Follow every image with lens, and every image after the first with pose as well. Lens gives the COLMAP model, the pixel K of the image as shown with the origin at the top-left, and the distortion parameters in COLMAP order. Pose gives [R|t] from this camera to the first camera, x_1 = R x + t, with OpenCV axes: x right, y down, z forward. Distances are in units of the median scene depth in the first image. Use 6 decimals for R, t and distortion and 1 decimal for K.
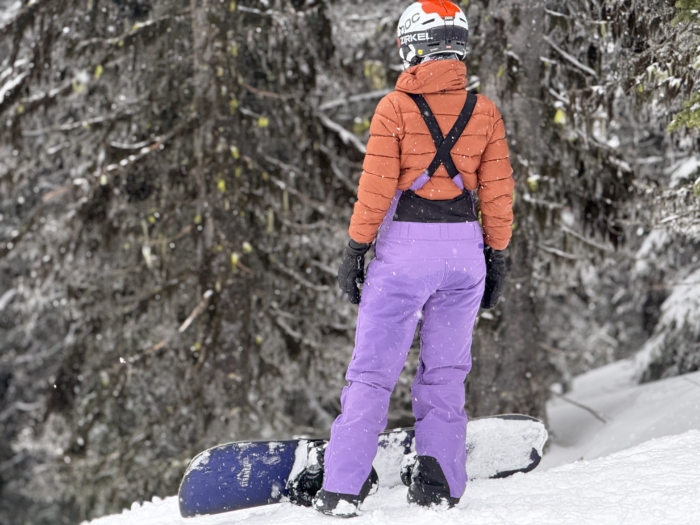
lens RADIAL K [[2415.9, 0, 350.0], [0, 2415.9, 262.5], [0, 0, 1]] dist [0.217953, 1.660253]
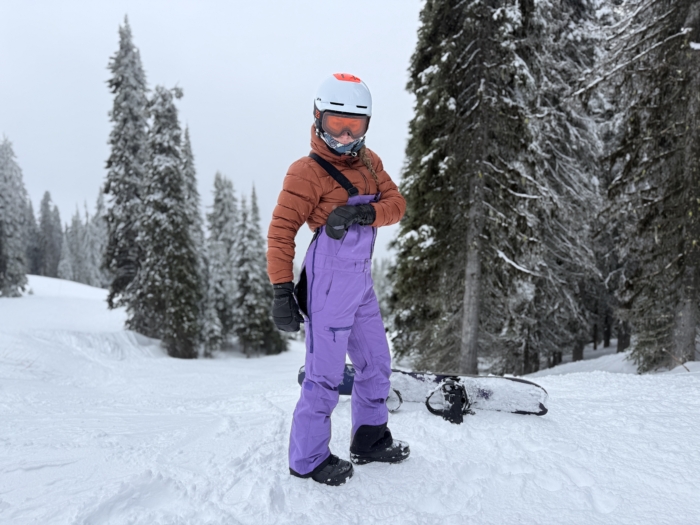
lens RADIAL K [[483.8, 0, 353.0], [0, 483.8, 261.0], [0, 0, 1]] dist [0.140269, -0.208688]
pose [[0.659296, 0.087112, -0.746821, 0.109235], [-0.032936, 0.995658, 0.087061, -0.015894], [0.751162, -0.032802, 0.659302, 0.372757]]
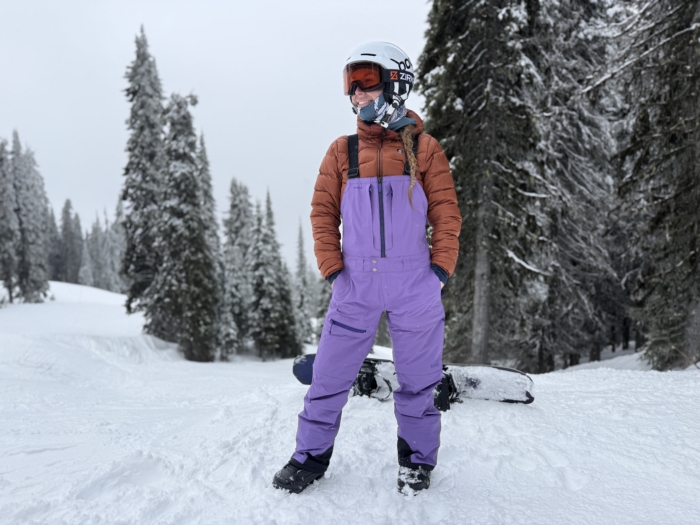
lens RADIAL K [[483.8, 0, 353.0], [0, 483.8, 261.0], [0, 0, 1]] dist [0.140269, -0.208688]
pose [[0.635828, 0.074989, -0.768180, 0.118093], [-0.021247, 0.996592, 0.079700, -0.012753], [0.771539, -0.034354, 0.635254, 0.376545]]
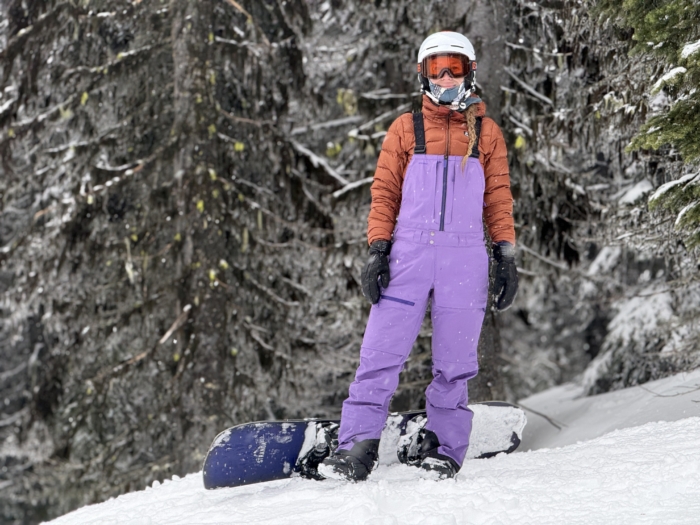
lens RADIAL K [[2402.3, 0, 349.4], [0, 2402.3, 273.3], [0, 0, 1]] dist [0.269466, -0.102951]
pose [[0.999637, 0.003807, 0.026667, -0.015650], [-0.003563, 0.999951, -0.009187, 0.007240], [-0.026701, 0.009088, 0.999602, -0.056773]]
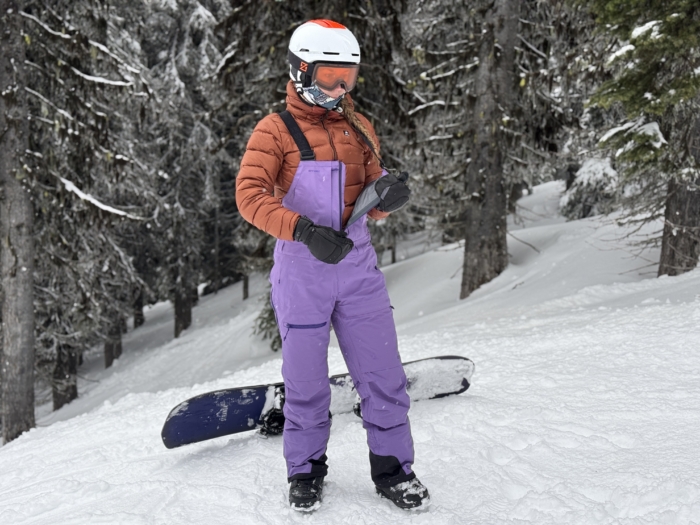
lens RADIAL K [[966.8, 0, 352.4], [0, 966.8, 264.2], [0, 0, 1]] dist [0.192109, -0.398688]
pose [[0.994876, 0.041033, -0.092398, 0.032075], [-0.026664, 0.988068, 0.151692, -0.032011], [0.097519, -0.148451, 0.984100, 0.254133]]
